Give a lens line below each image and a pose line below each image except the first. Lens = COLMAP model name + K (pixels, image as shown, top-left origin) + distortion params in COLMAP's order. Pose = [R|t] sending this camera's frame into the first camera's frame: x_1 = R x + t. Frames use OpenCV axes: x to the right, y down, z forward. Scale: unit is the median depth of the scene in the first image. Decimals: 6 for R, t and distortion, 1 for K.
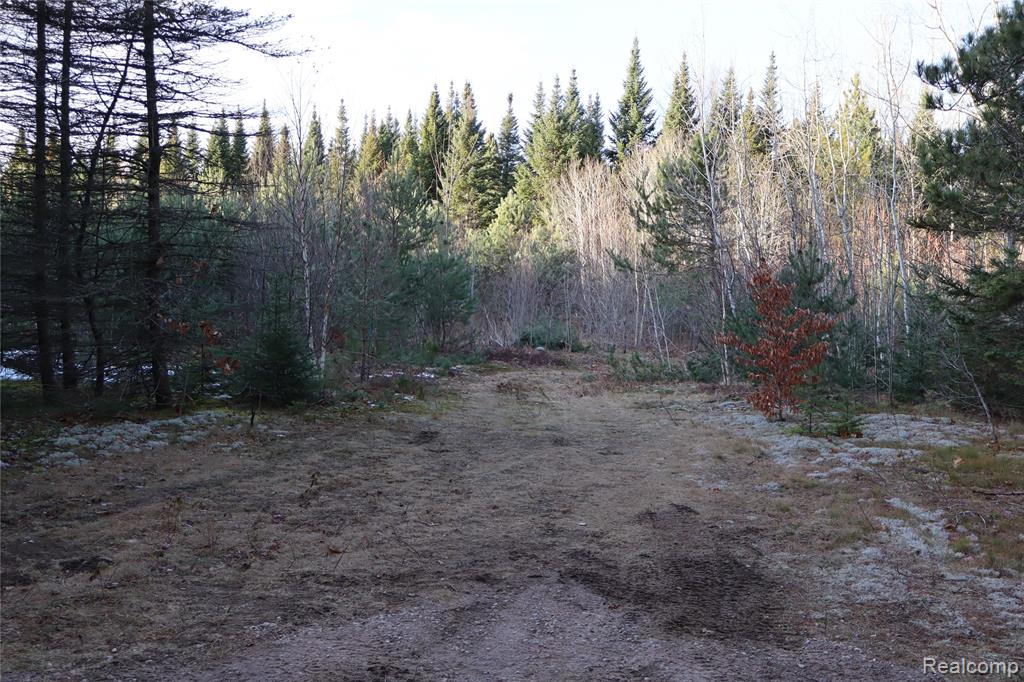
lens RADIAL K [[1329.6, 0, 505.6], [0, 1329.6, 335.0], [0, 0, 1]] dist [0.019155, 0.000000]
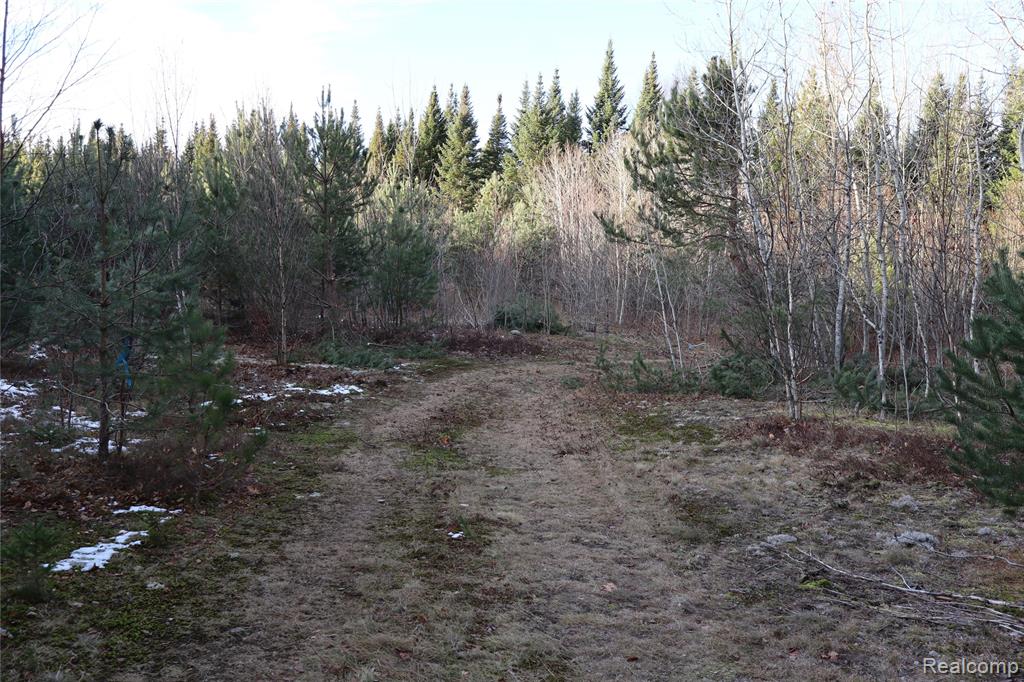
lens RADIAL K [[916.9, 0, 512.8], [0, 916.9, 342.4], [0, 0, 1]] dist [0.011529, 0.013123]
pose [[0.999990, -0.002055, 0.003953, 0.012389], [0.001854, 0.998737, 0.050217, -0.007687], [-0.004051, -0.050209, 0.998731, 0.215937]]
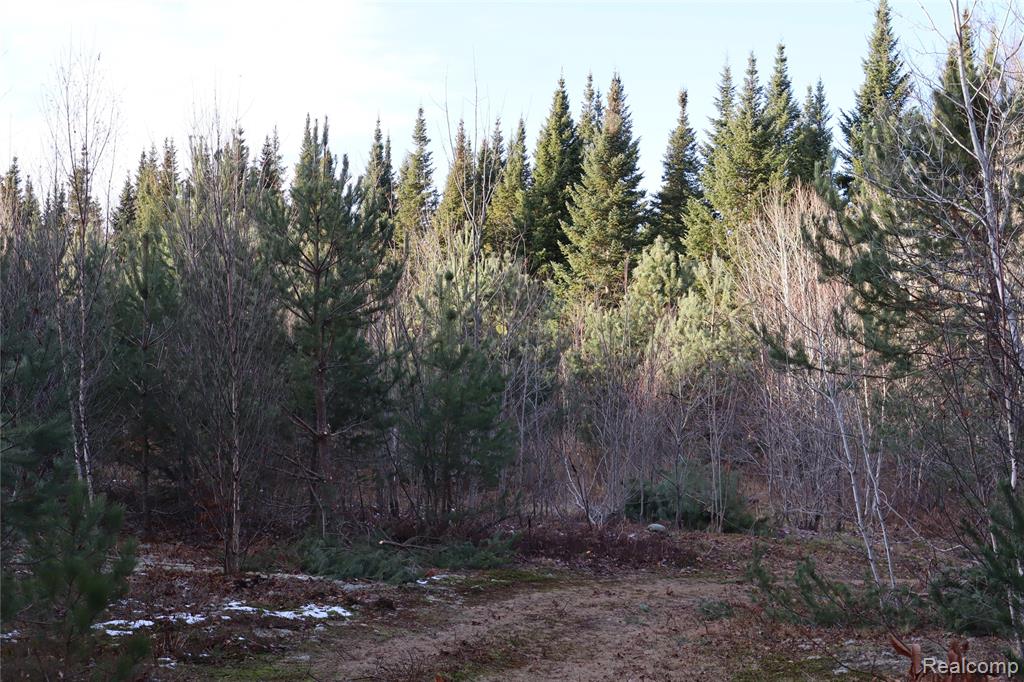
lens RADIAL K [[1815.9, 0, 508.8], [0, 1815.9, 337.5], [0, 0, 1]] dist [0.020328, 0.000000]
pose [[0.991791, -0.009507, -0.127514, 0.033215], [0.000404, 0.997460, -0.071224, -0.006916], [0.127867, 0.070588, 0.989276, 0.173310]]
